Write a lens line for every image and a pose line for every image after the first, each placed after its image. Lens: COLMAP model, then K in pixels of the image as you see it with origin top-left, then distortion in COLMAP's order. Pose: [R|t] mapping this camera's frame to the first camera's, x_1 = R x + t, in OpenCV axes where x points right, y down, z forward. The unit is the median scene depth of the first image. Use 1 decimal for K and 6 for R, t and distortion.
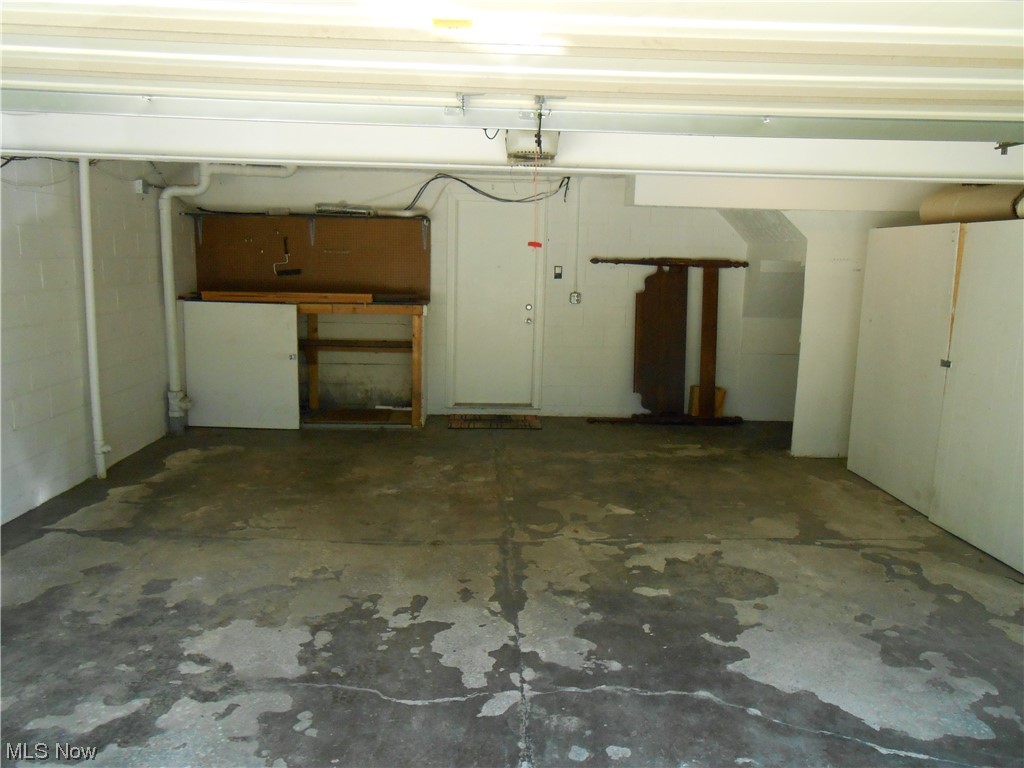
lens RADIAL K [[786.9, 0, 513.5], [0, 786.9, 384.8], [0, 0, 1]] dist [0.015954, 0.013673]
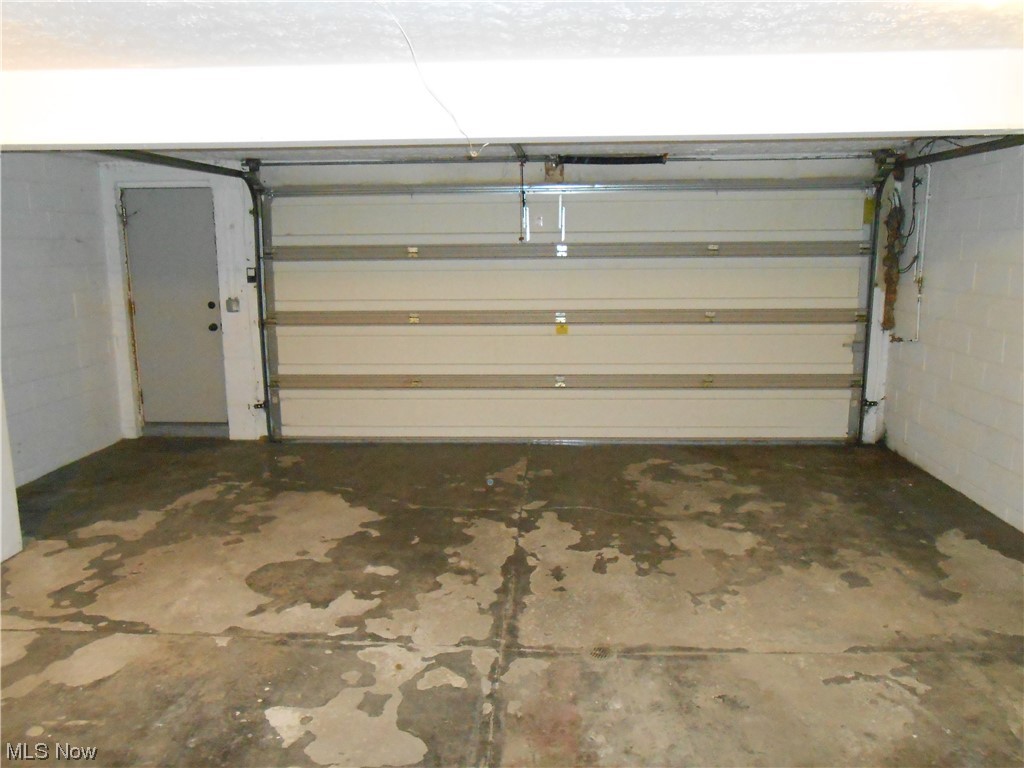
lens RADIAL K [[786.9, 0, 513.5], [0, 786.9, 382.1], [0, 0, 1]] dist [0.015954, 0.013673]
pose [[-0.995443, -0.035277, 0.088595, -0.086232], [-0.003088, 0.940495, 0.339793, -0.339690], [-0.095311, 0.337971, -0.936318, 1.920668]]
